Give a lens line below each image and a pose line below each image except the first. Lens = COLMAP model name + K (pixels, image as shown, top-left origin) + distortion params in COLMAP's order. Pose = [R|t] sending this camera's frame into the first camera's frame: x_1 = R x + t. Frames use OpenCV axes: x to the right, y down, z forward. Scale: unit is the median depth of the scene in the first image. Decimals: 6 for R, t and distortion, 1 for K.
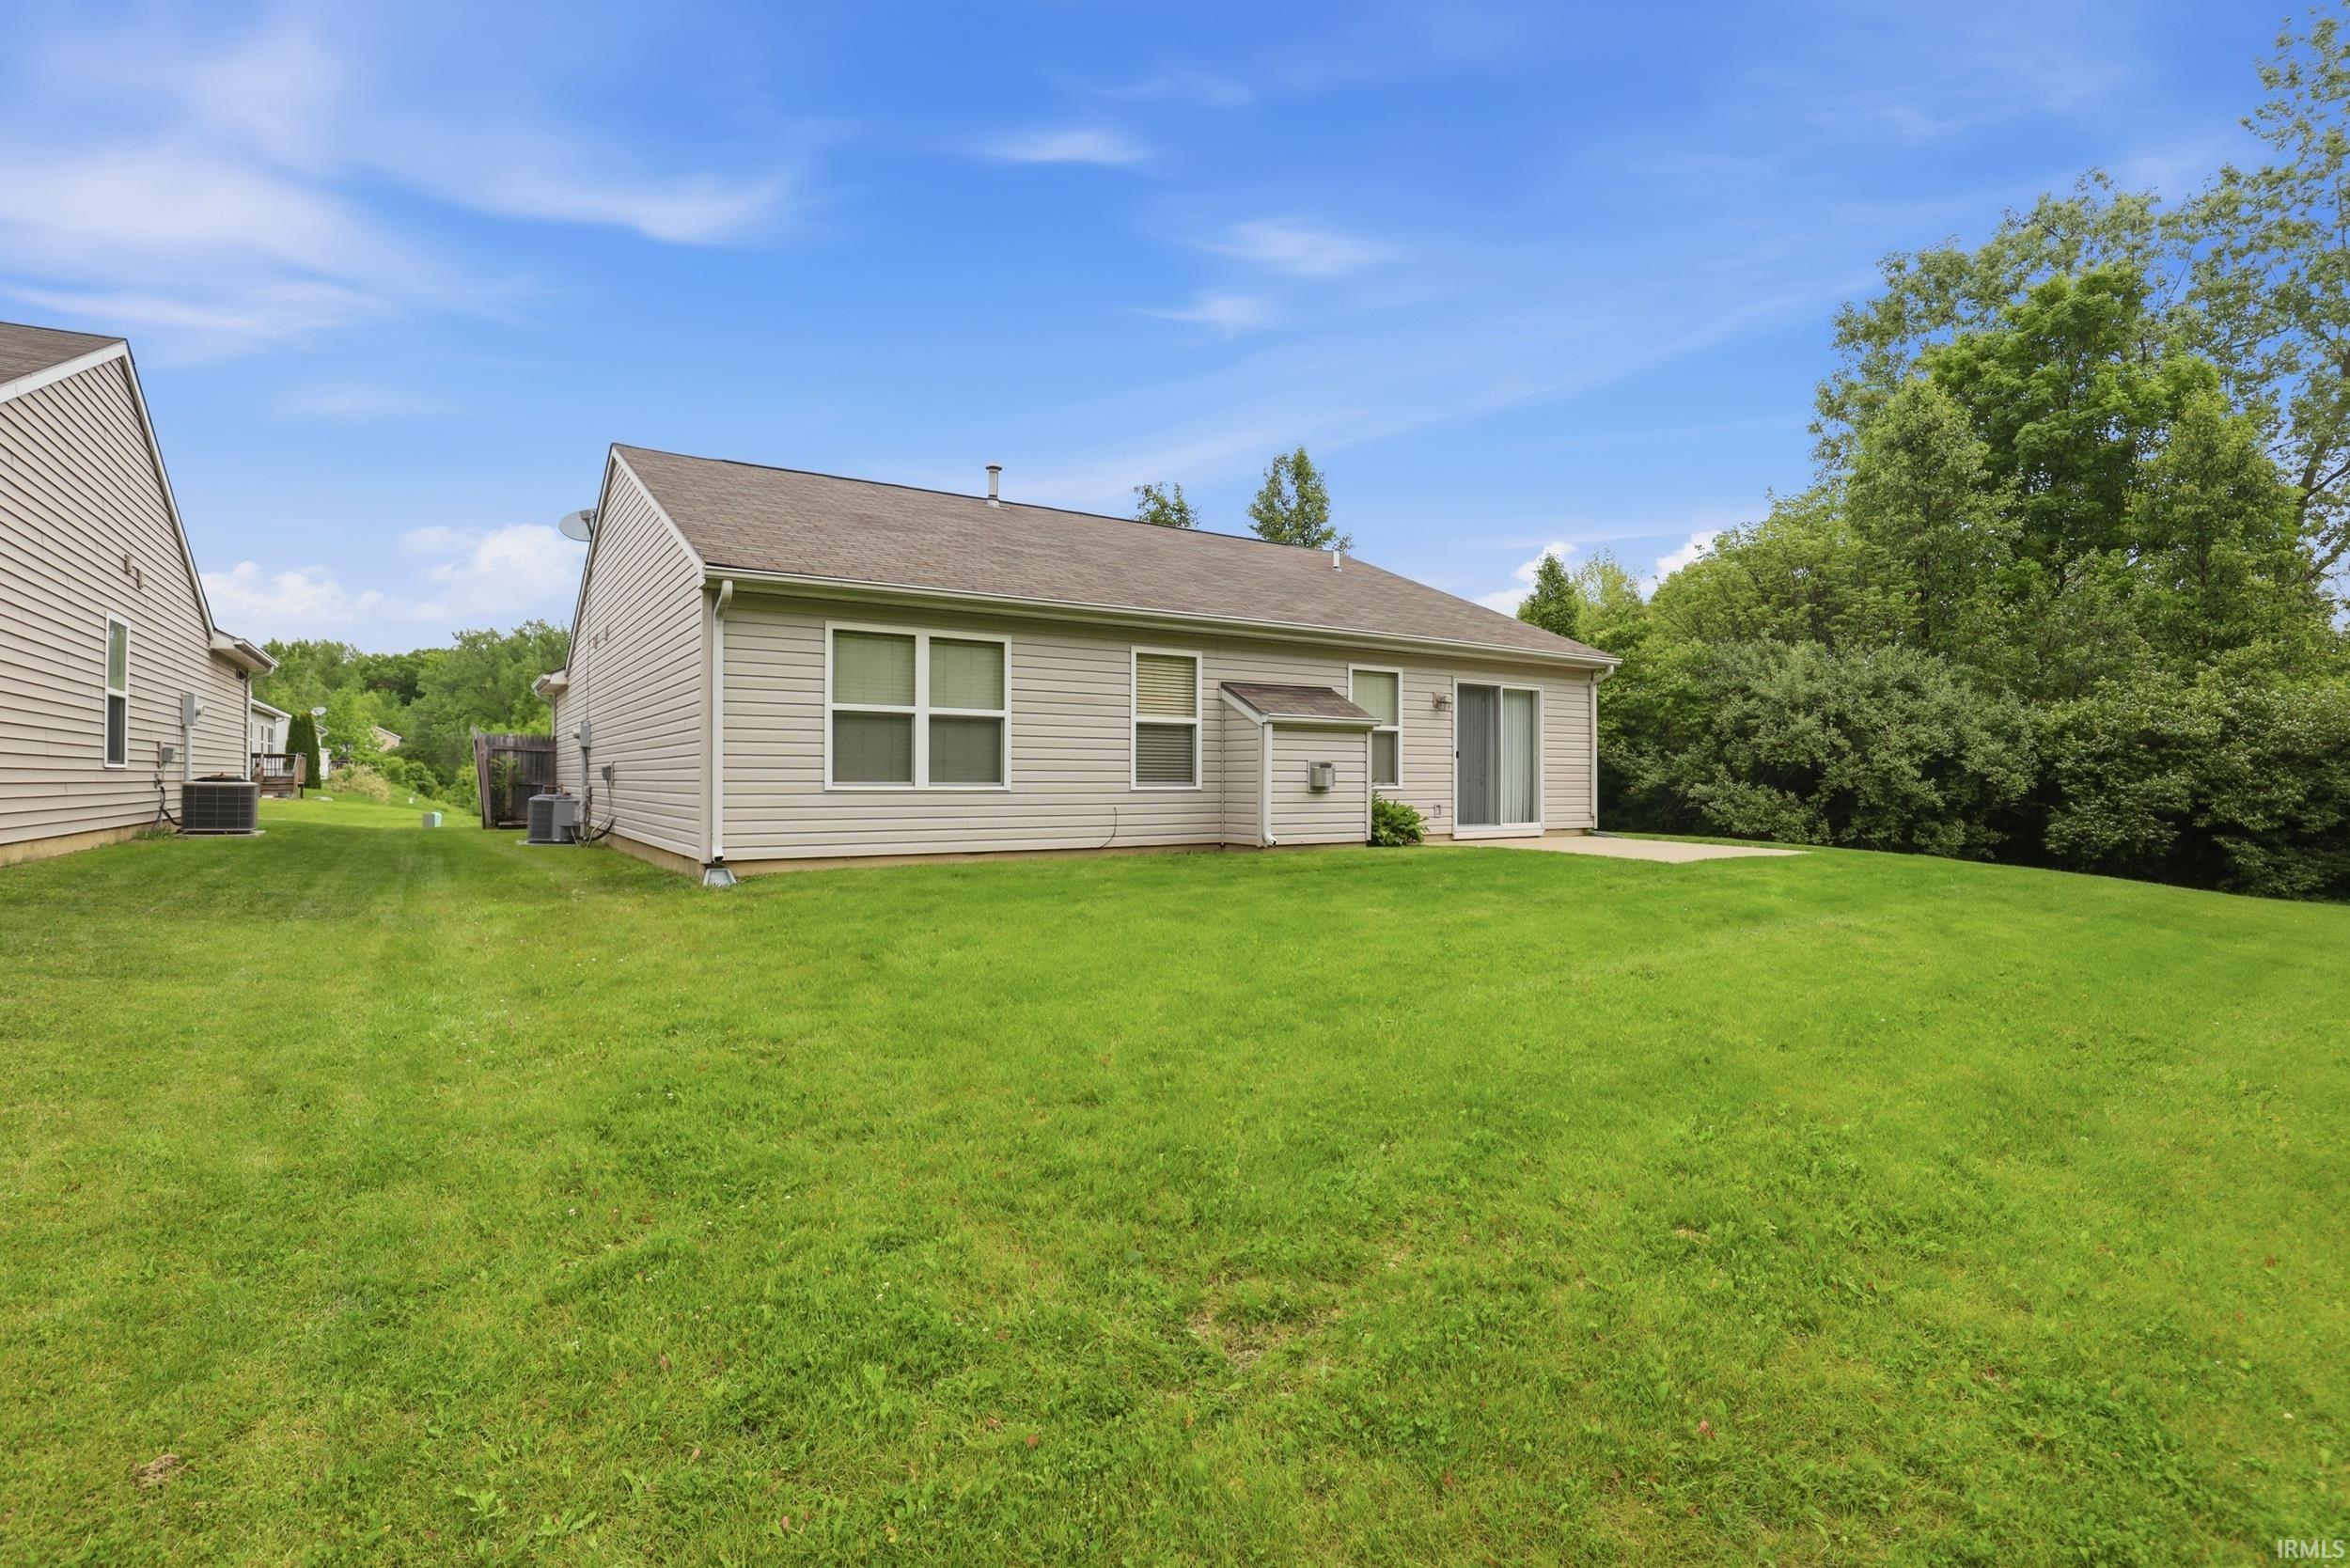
lens RADIAL K [[1094.6, 0, 1172.1], [0, 1094.6, 774.3], [0, 0, 1]] dist [-0.035290, 0.006505]
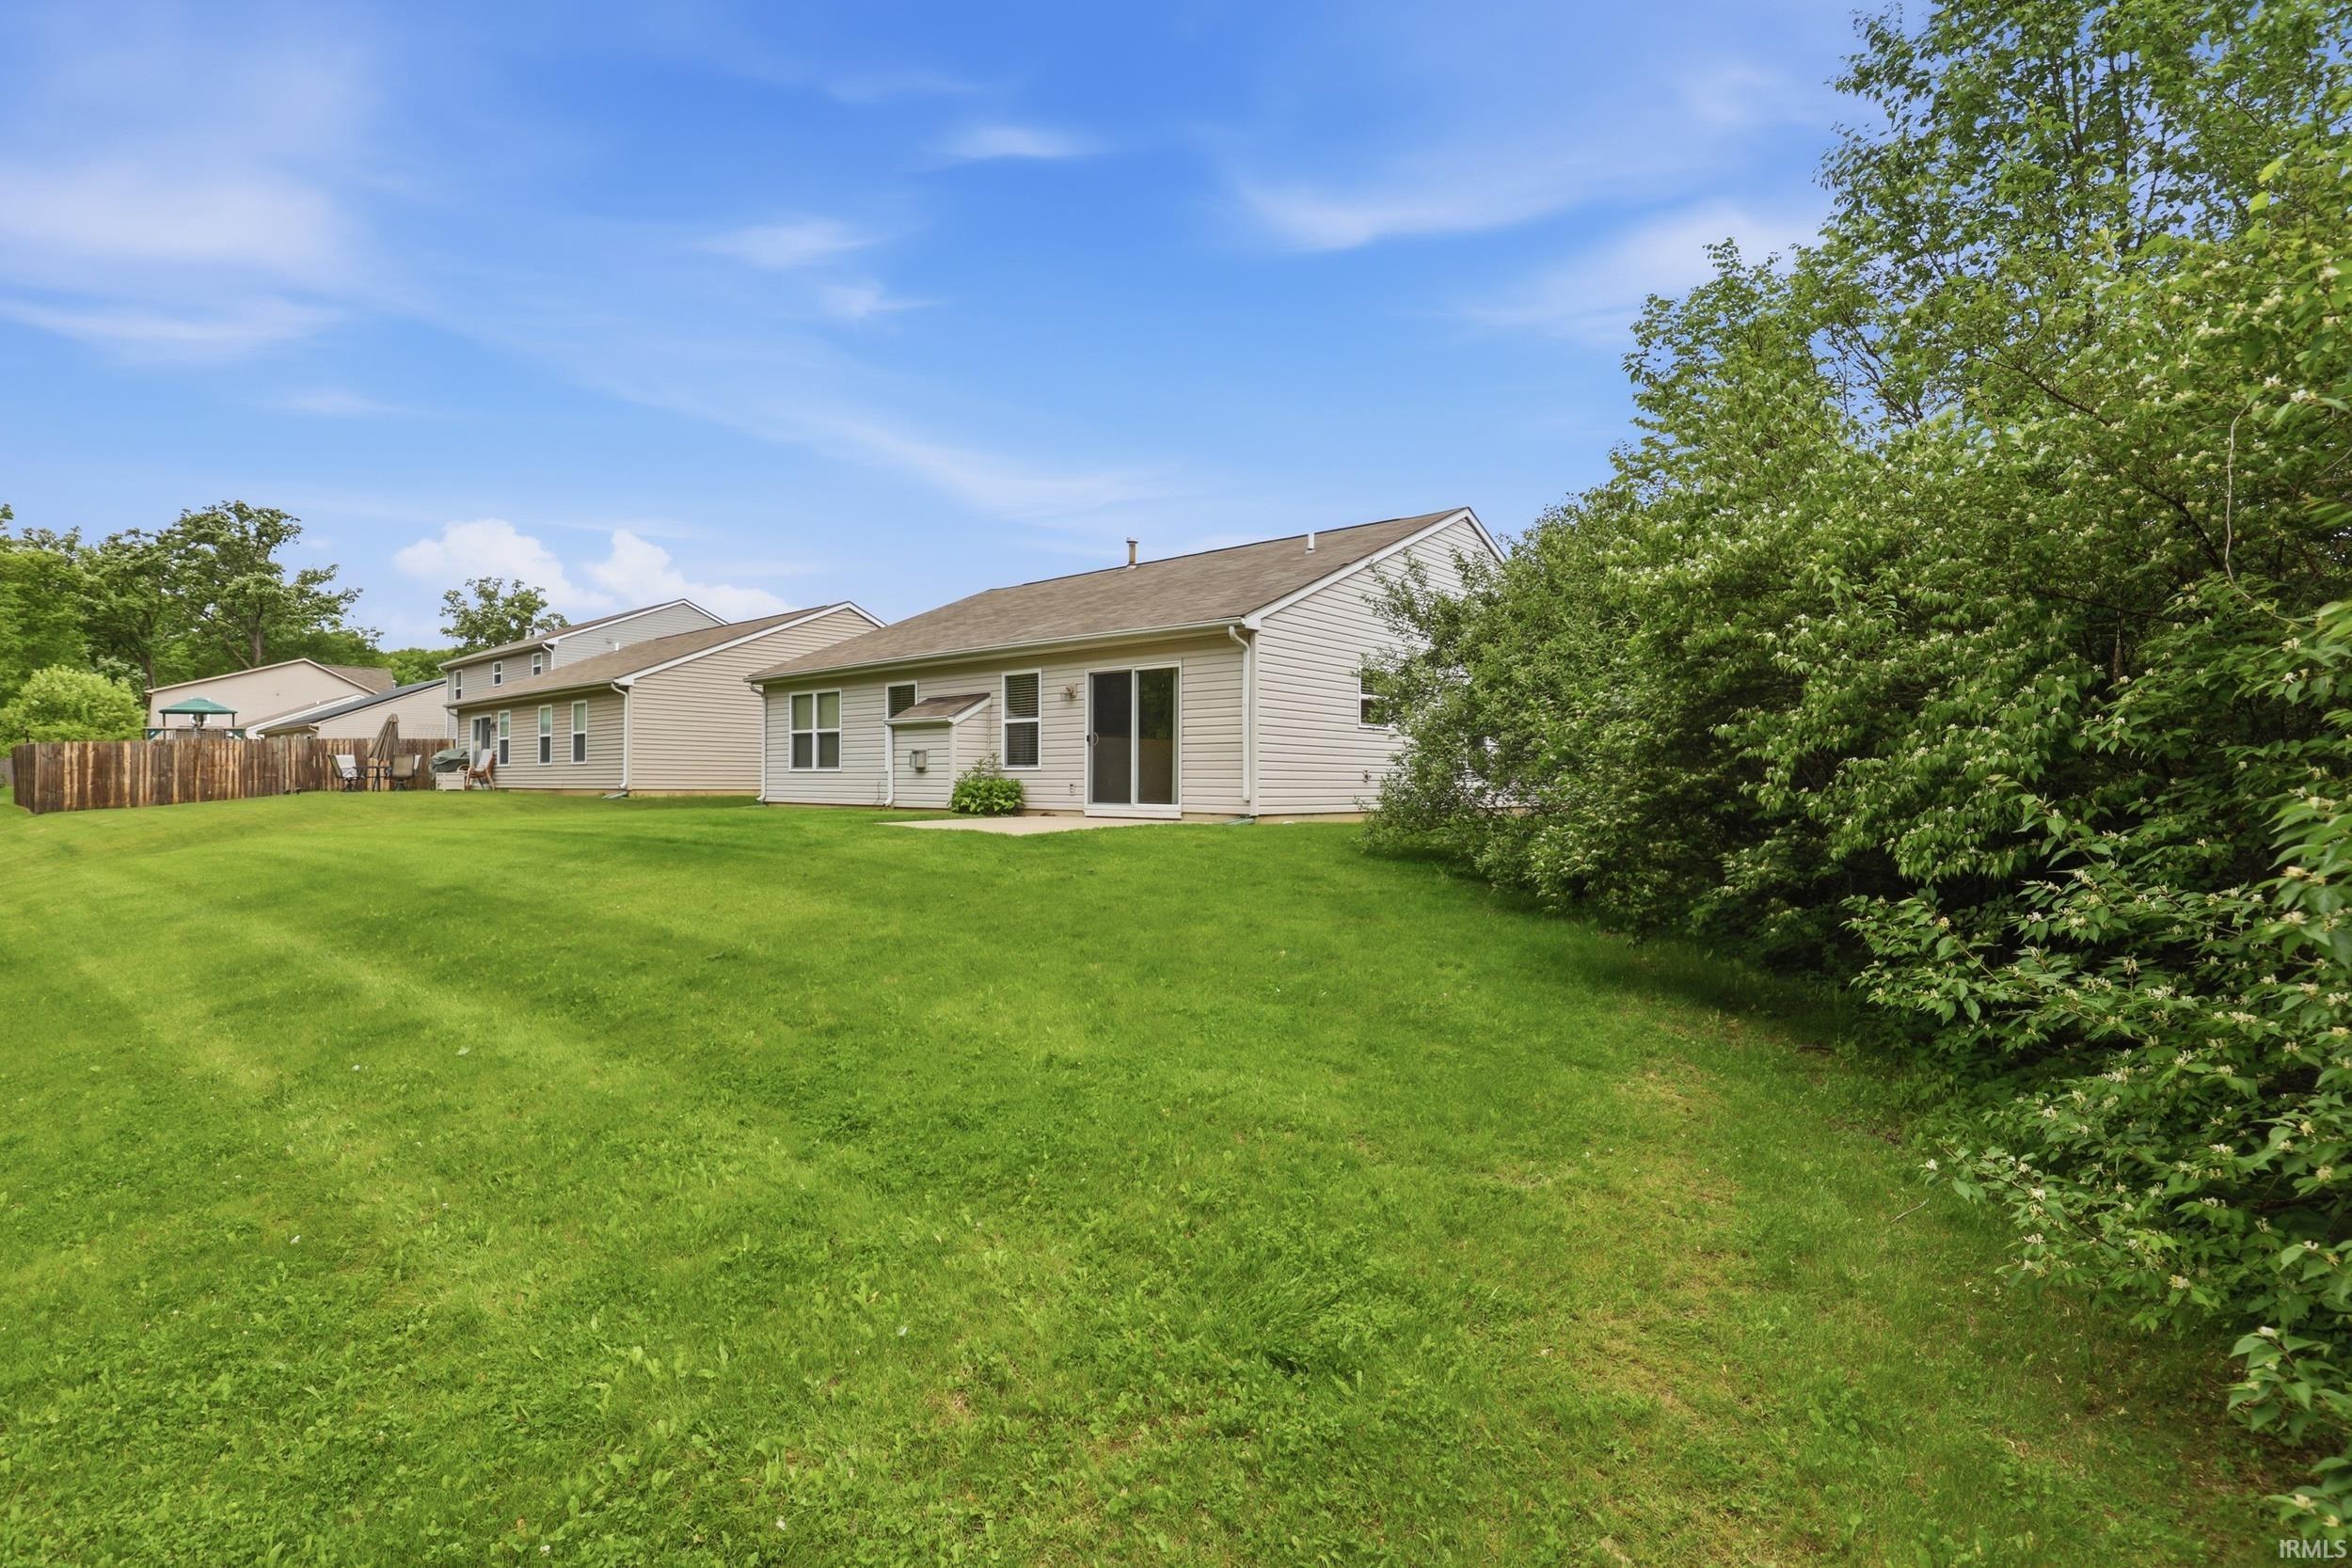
lens RADIAL K [[1095.4, 0, 1180.7], [0, 1095.4, 785.3], [0, 0, 1]] dist [-0.035290, 0.006505]
pose [[0.278320, -0.002714, -0.960485, 1.584075], [-0.003924, 0.999984, -0.003963, 0.038408], [0.960480, 0.004872, 0.278305, 0.924398]]
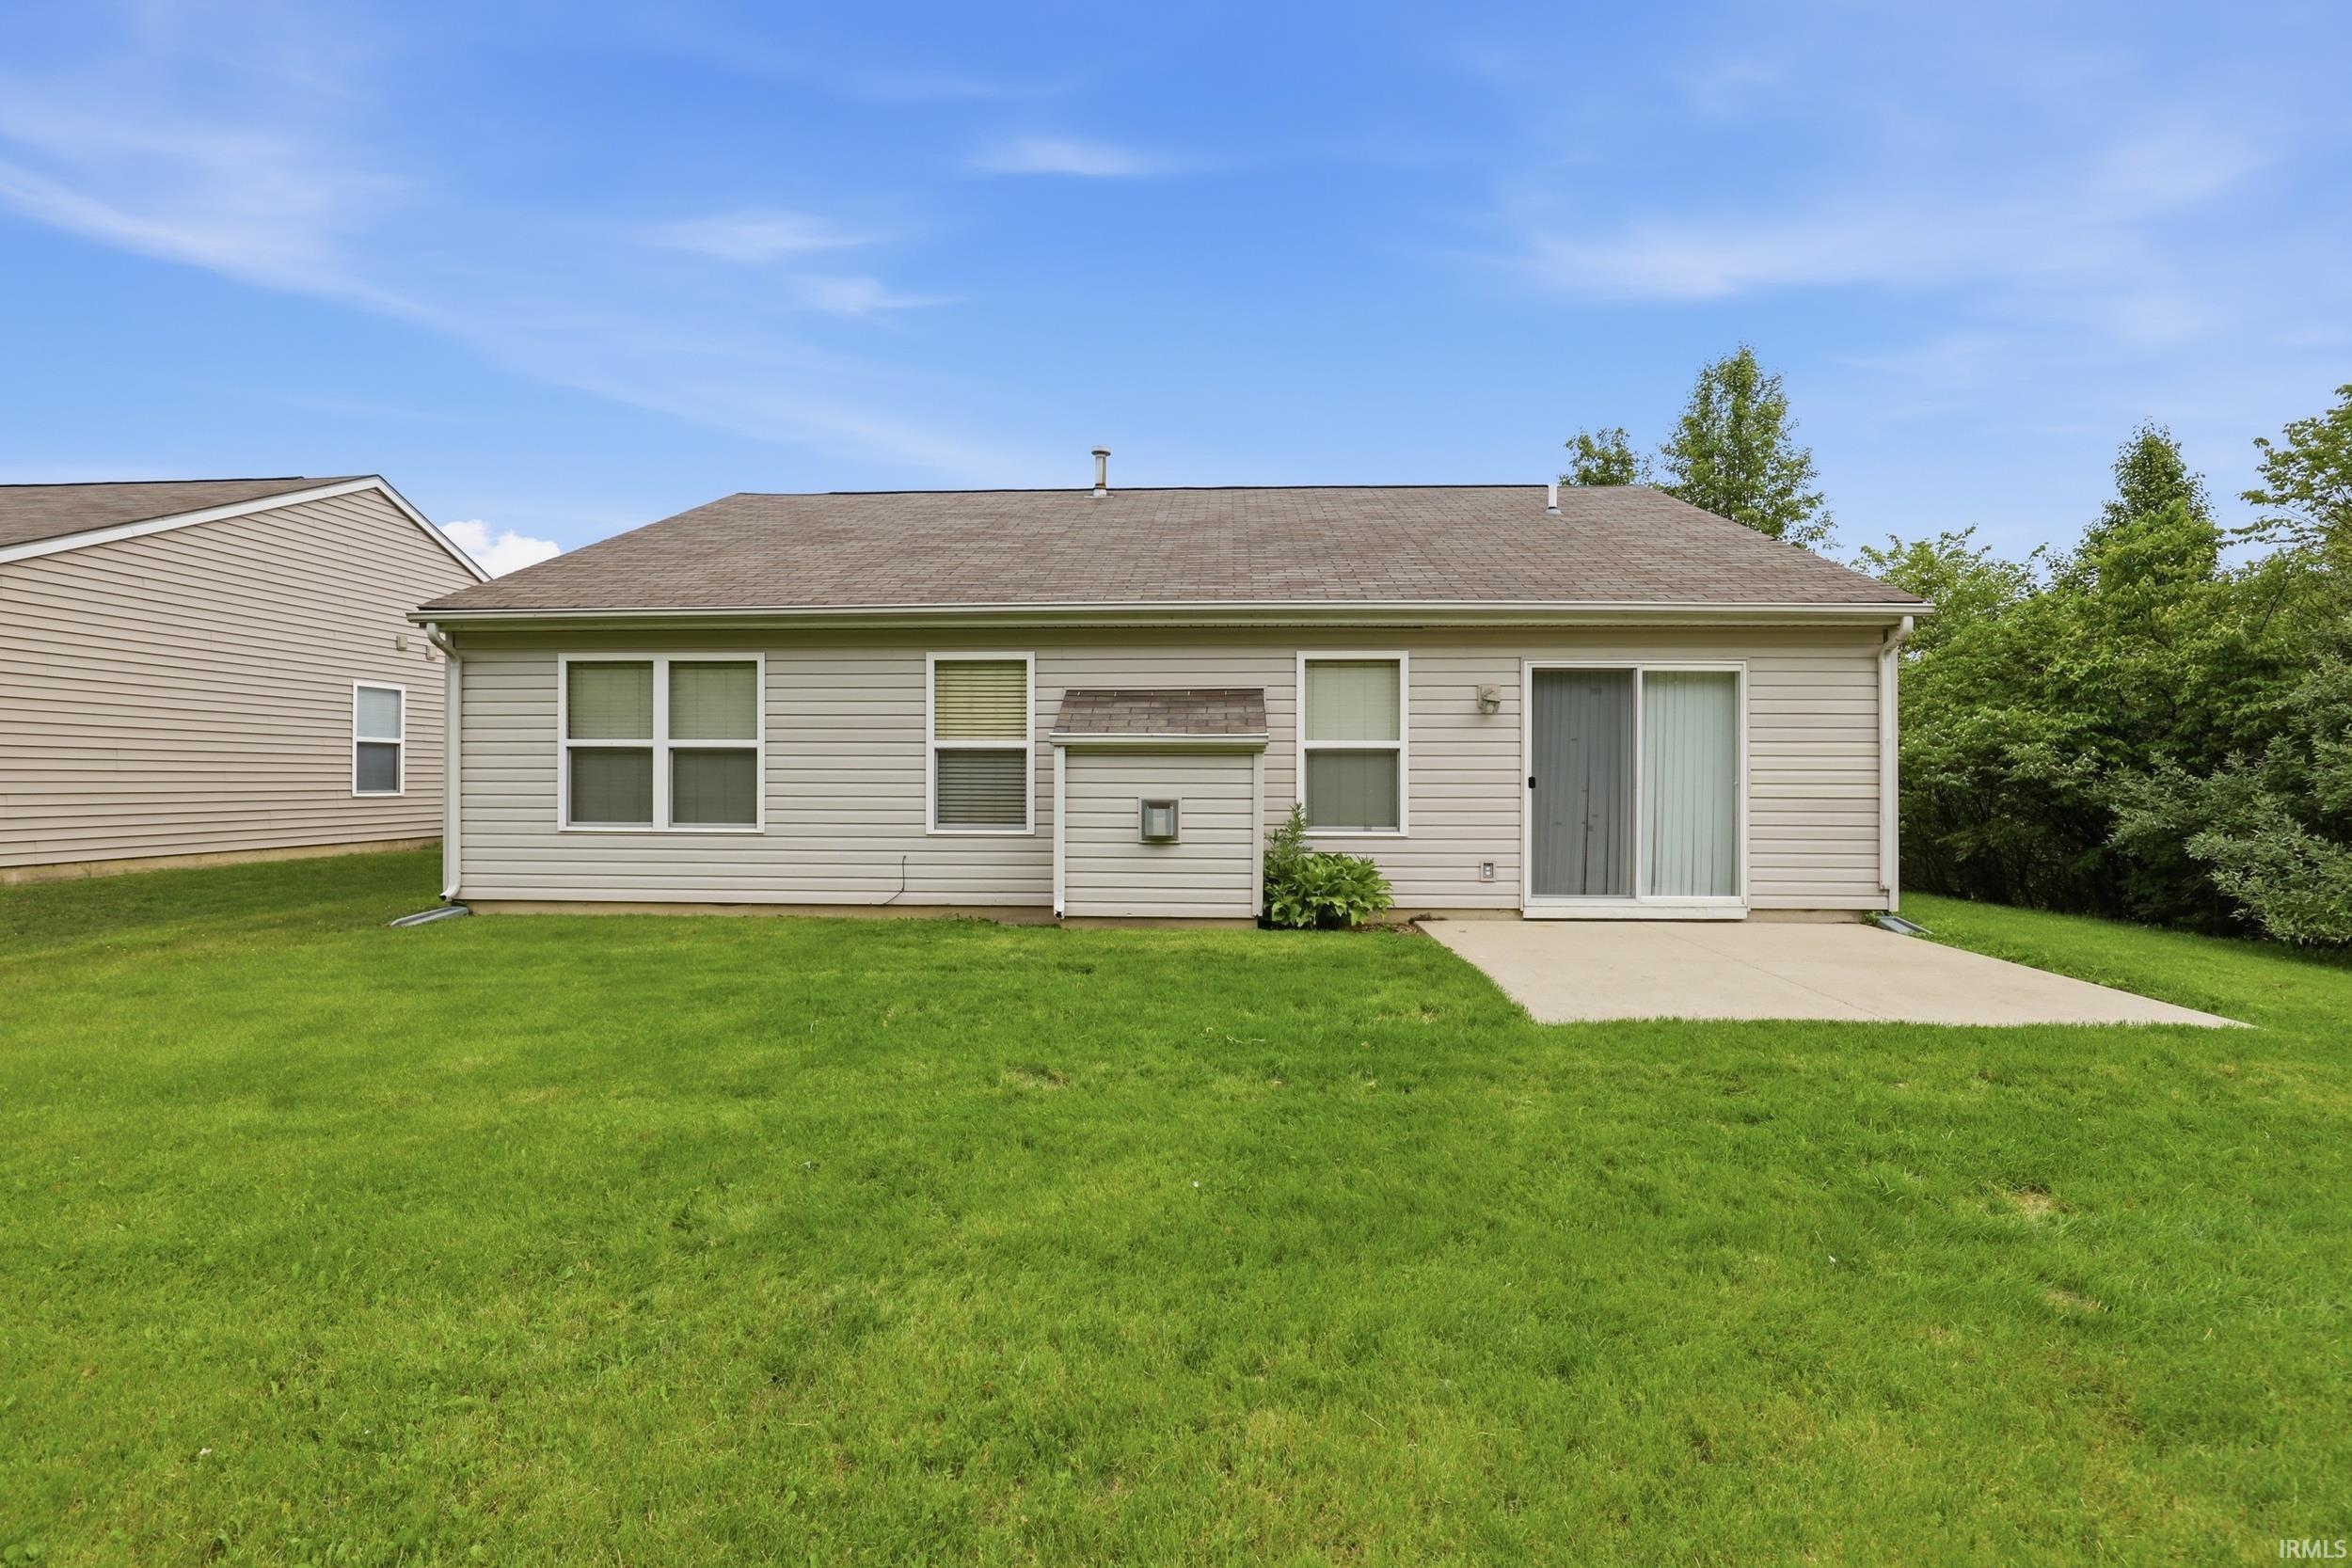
lens RADIAL K [[1095.4, 0, 1182.4], [0, 1095.4, 784.9], [0, 0, 1]] dist [-0.035290, 0.006505]
pose [[0.807075, 0.000832, -0.590448, 0.553561], [0.001050, 0.999995, 0.002844, -0.022317], [0.590447, -0.002915, 0.807071, 0.448503]]
